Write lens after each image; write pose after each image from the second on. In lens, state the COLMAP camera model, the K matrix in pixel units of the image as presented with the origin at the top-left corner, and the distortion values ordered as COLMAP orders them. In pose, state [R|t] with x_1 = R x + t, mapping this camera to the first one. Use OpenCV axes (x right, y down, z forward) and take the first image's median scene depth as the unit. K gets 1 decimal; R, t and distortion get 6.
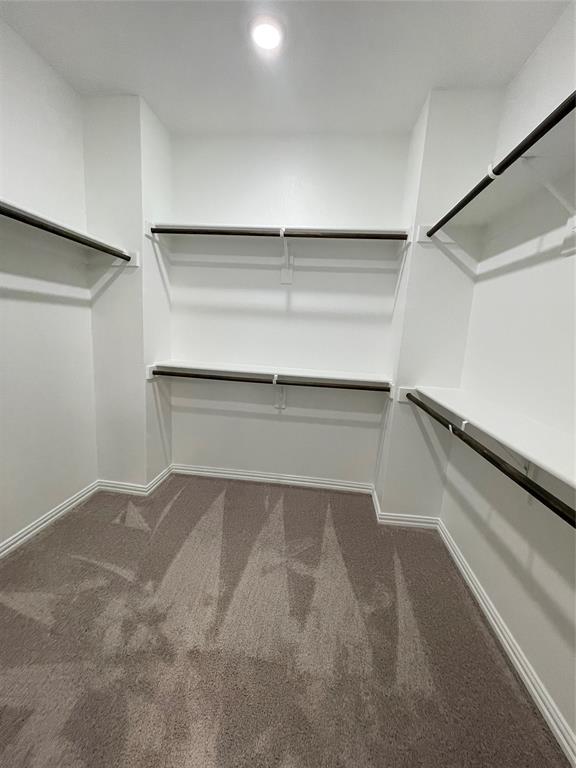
lens RADIAL K [[311.9, 0, 287.6], [0, 311.9, 383.3], [0, 0, 1]] dist [0.001100, -0.000096]
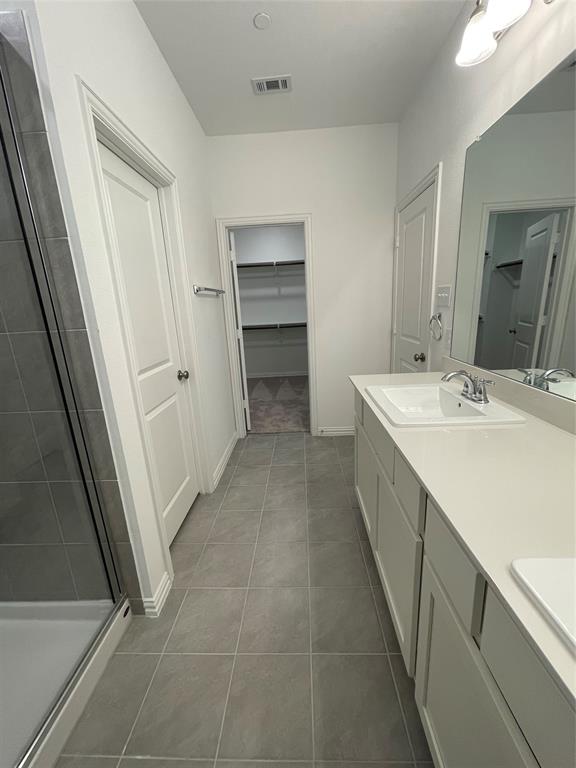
lens RADIAL K [[311.9, 0, 287.6], [0, 311.9, 385.3], [0, 0, 1]] dist [0.001100, -0.000096]
pose [[0.990811, -0.125719, 0.049892, -0.136132], [0.121328, 0.989138, 0.082984, 0.226244], [-0.059783, -0.076169, 0.995301, -1.289799]]
